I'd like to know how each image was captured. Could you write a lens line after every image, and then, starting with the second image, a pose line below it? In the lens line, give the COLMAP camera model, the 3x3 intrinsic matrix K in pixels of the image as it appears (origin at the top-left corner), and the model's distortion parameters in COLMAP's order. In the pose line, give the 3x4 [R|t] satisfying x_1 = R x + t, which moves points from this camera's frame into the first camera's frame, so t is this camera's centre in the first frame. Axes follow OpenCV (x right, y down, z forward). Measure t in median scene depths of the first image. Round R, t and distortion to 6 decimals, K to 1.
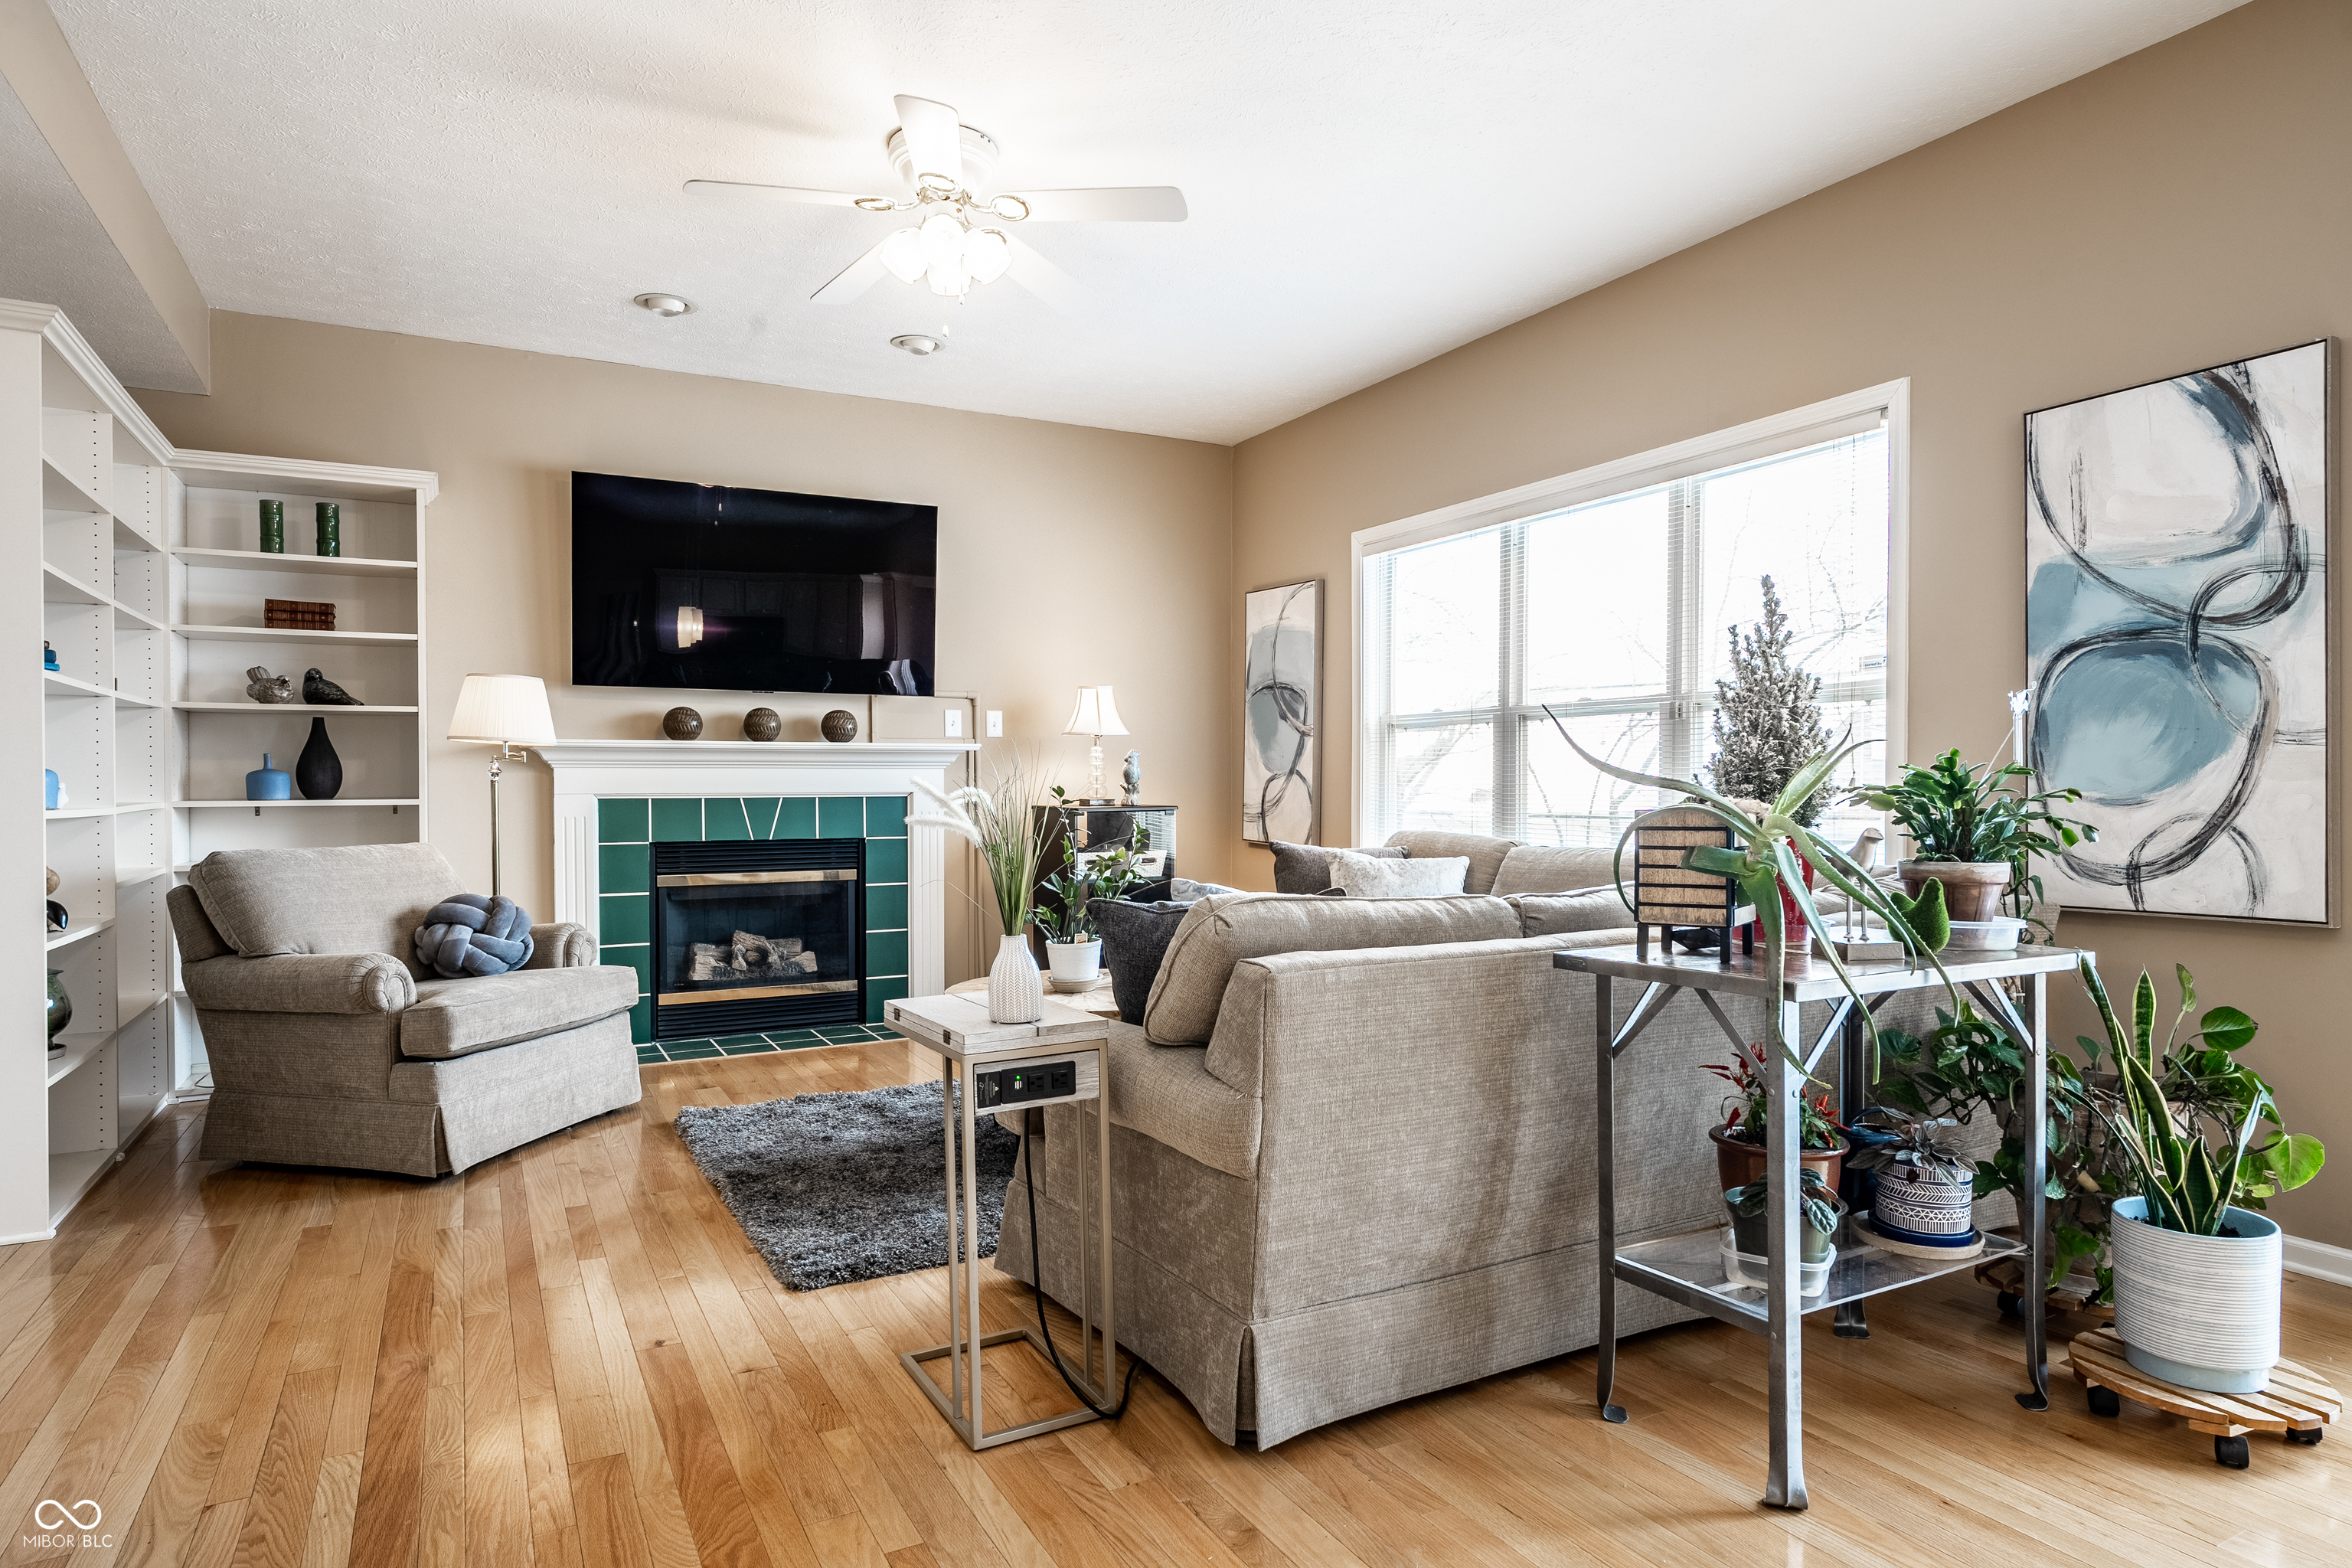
lens RADIAL K [[1341.6, 0, 1190.8], [0, 1341.6, 790.0], [0, 0, 1]] dist [0.005975, -0.000019]
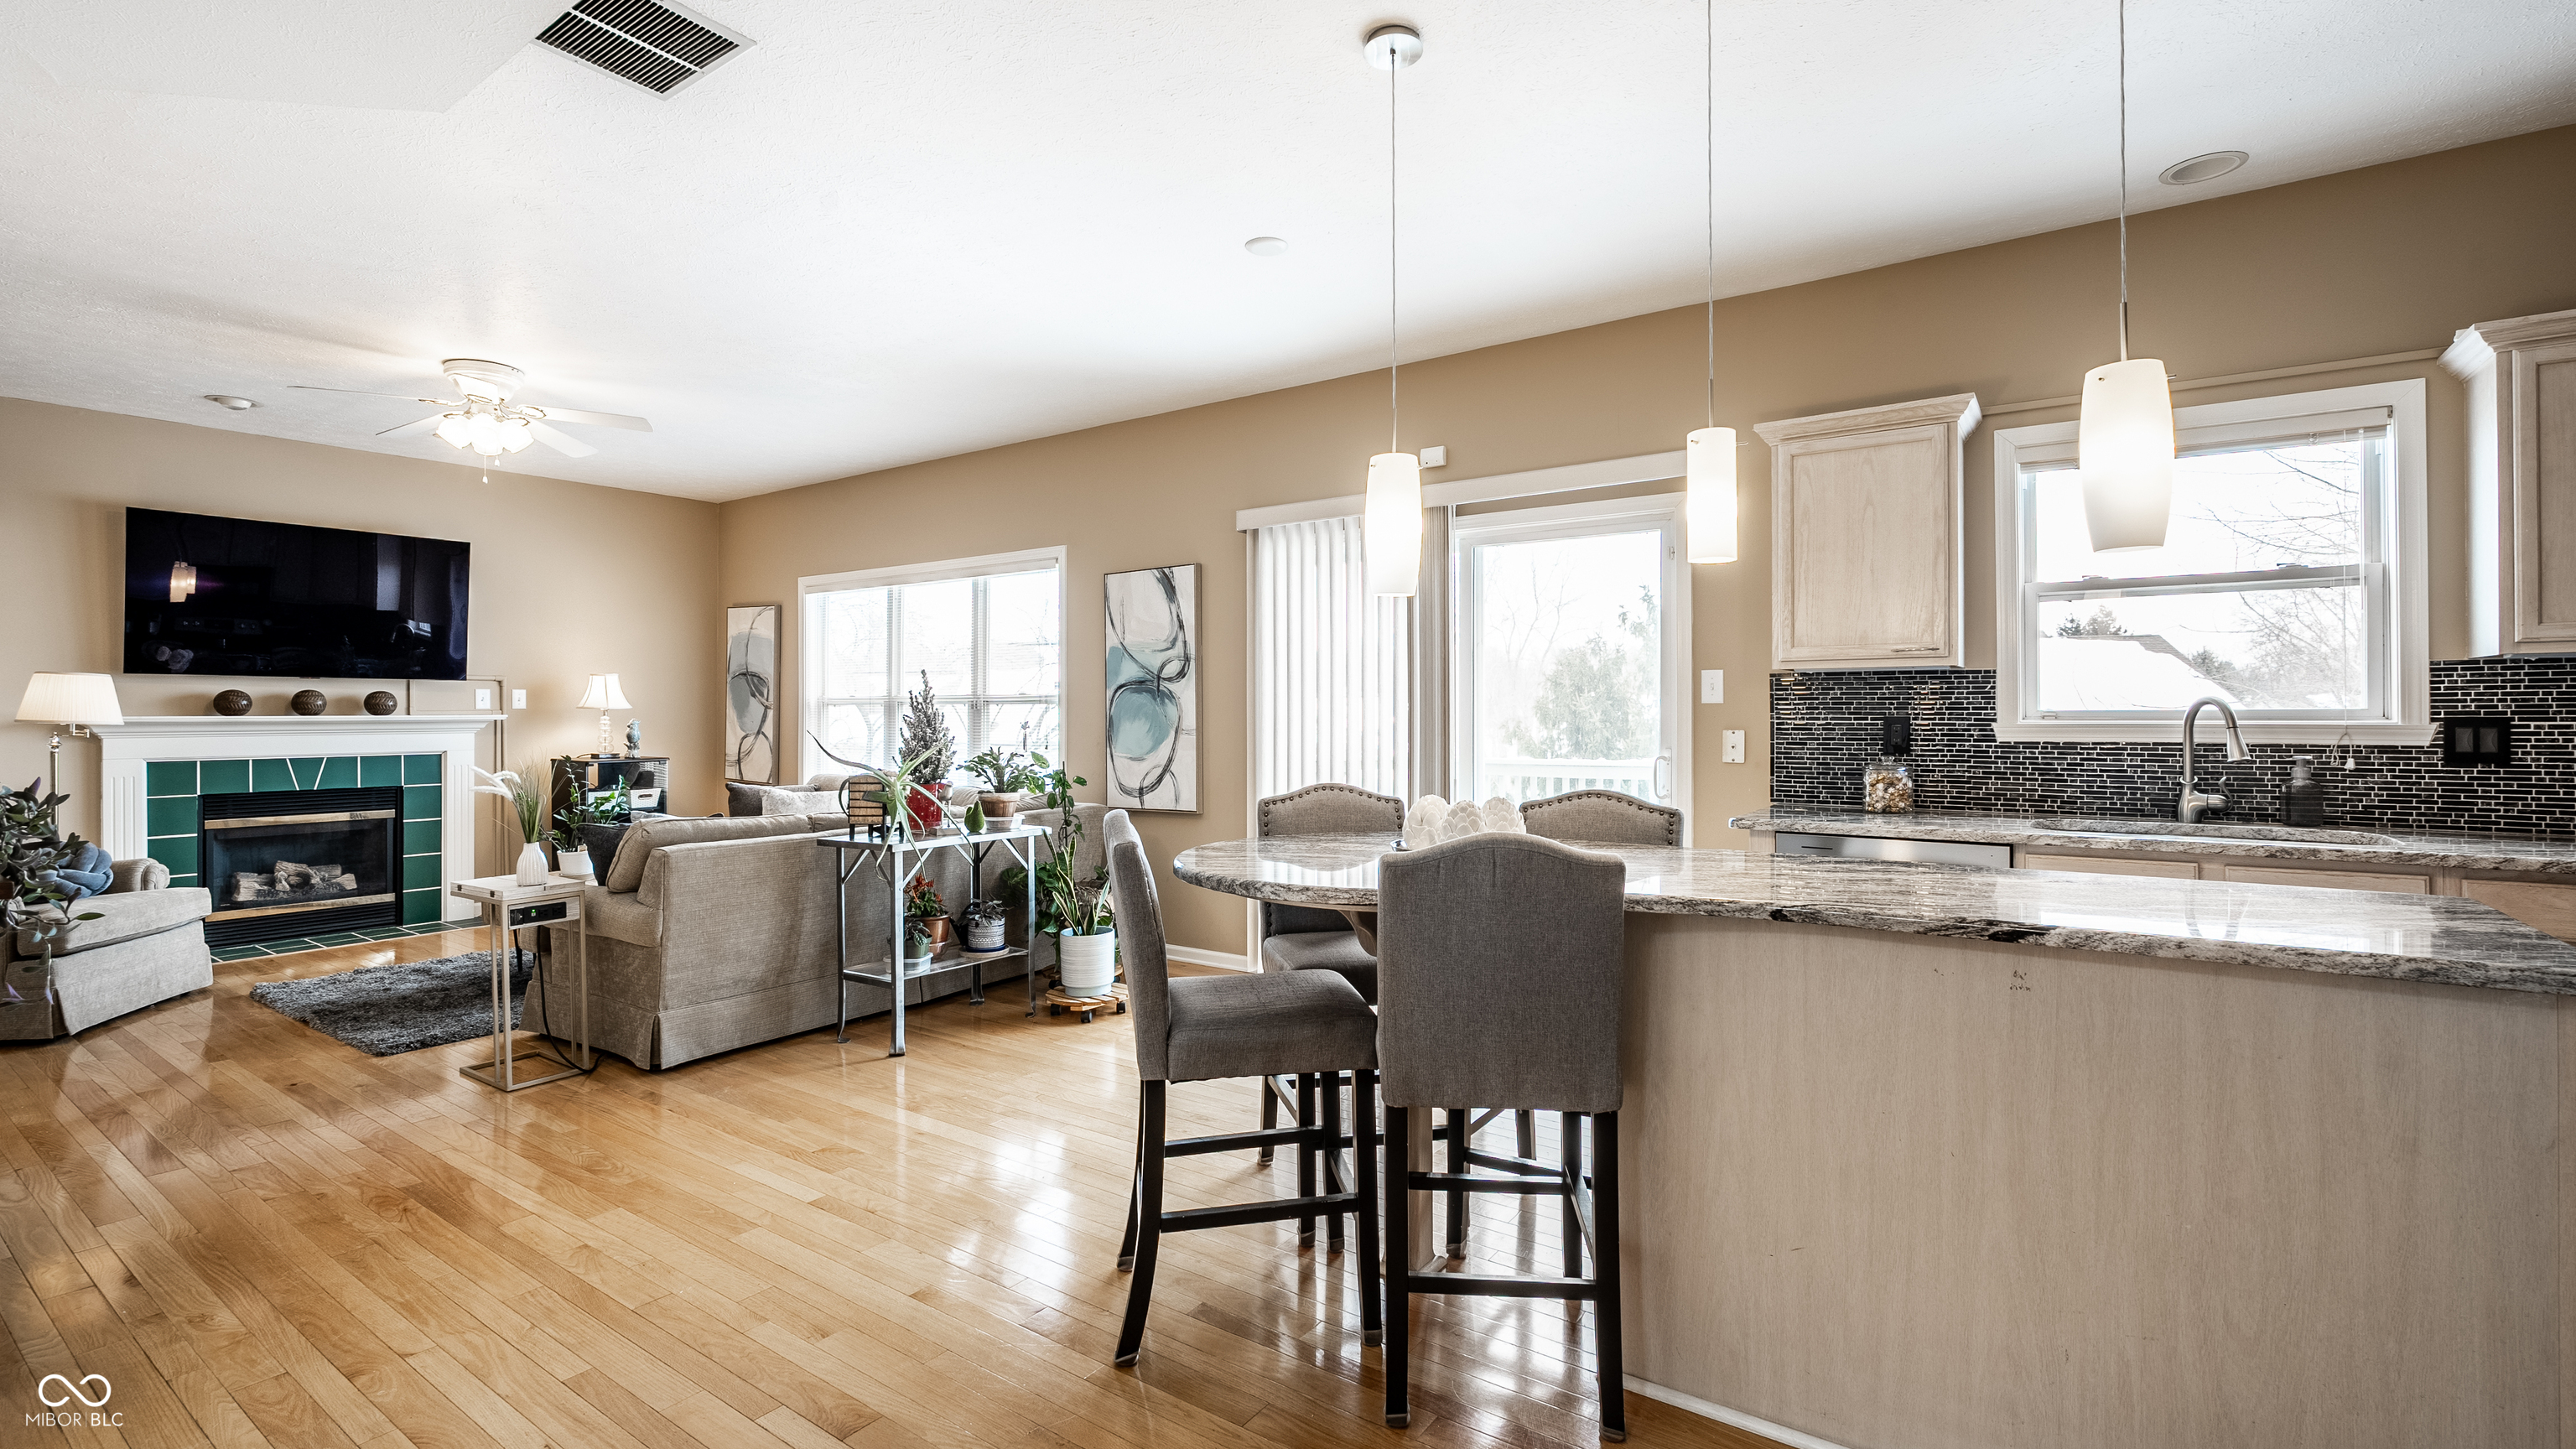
lens RADIAL K [[1155.7, 0, 1291.8], [0, 1155.7, 703.9], [0, 0, 1]] dist [0.002788, -0.000585]
pose [[0.902506, 0.002436, 0.430670, 0.102433], [0.002400, 0.999940, -0.010684, -0.054707], [-0.430670, 0.010676, 0.902446, -0.727797]]
